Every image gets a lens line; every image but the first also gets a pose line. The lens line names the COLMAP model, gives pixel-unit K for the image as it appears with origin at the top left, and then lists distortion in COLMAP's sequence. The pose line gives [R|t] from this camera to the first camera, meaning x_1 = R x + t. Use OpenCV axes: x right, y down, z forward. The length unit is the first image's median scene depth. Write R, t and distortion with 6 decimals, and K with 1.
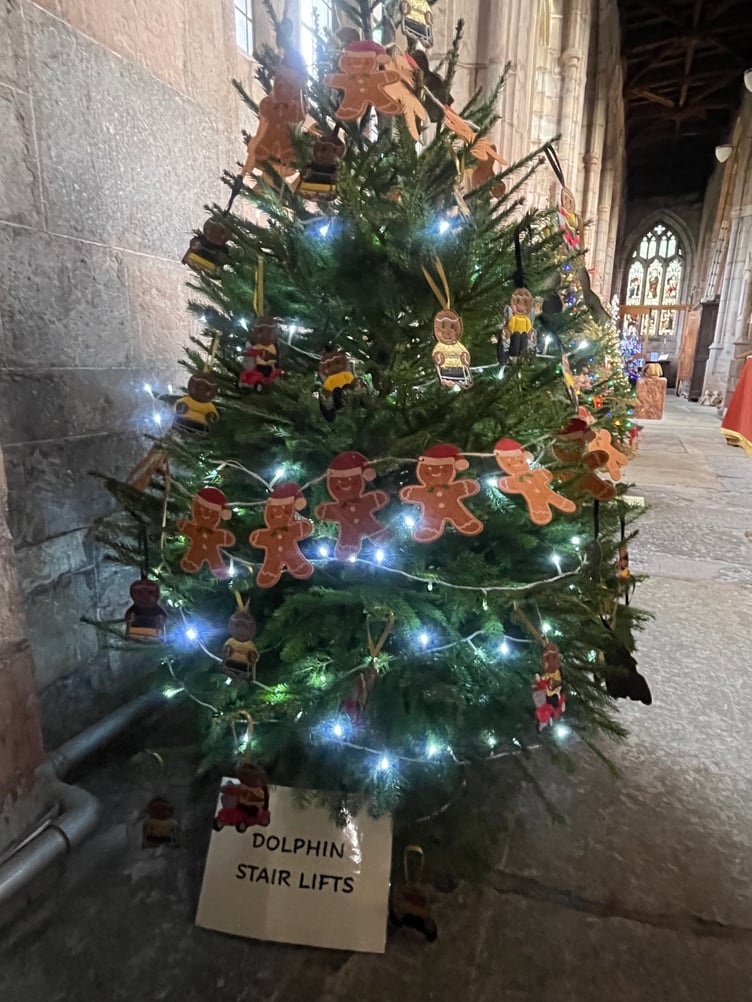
lens RADIAL K [[565.8, 0, 388.2], [0, 565.8, 499.8], [0, 0, 1]] dist [-0.005363, -0.001254]
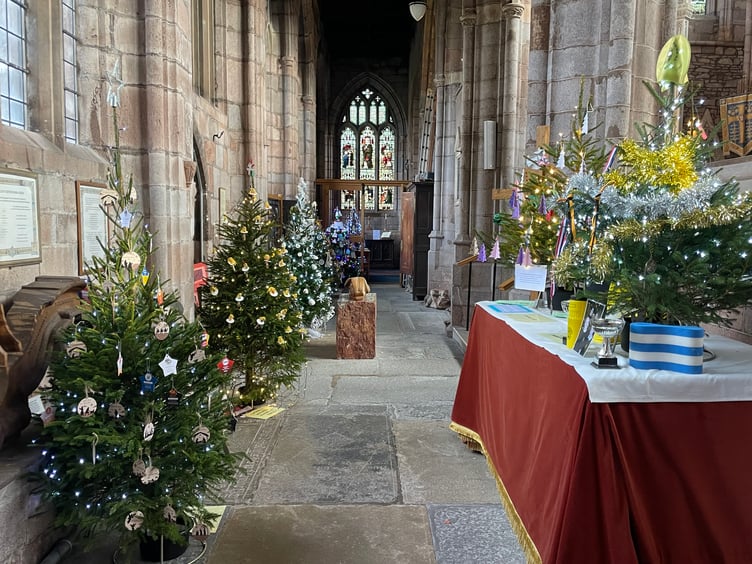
lens RADIAL K [[638.7, 0, 376.7], [0, 638.7, 286.3], [0, 0, 1]] dist [0.088679, -0.115163]
pose [[0.916228, -0.048018, 0.397770, 0.077653], [0.103148, 0.987597, -0.118372, -0.058696], [-0.387153, 0.149485, 0.909817, 0.119864]]
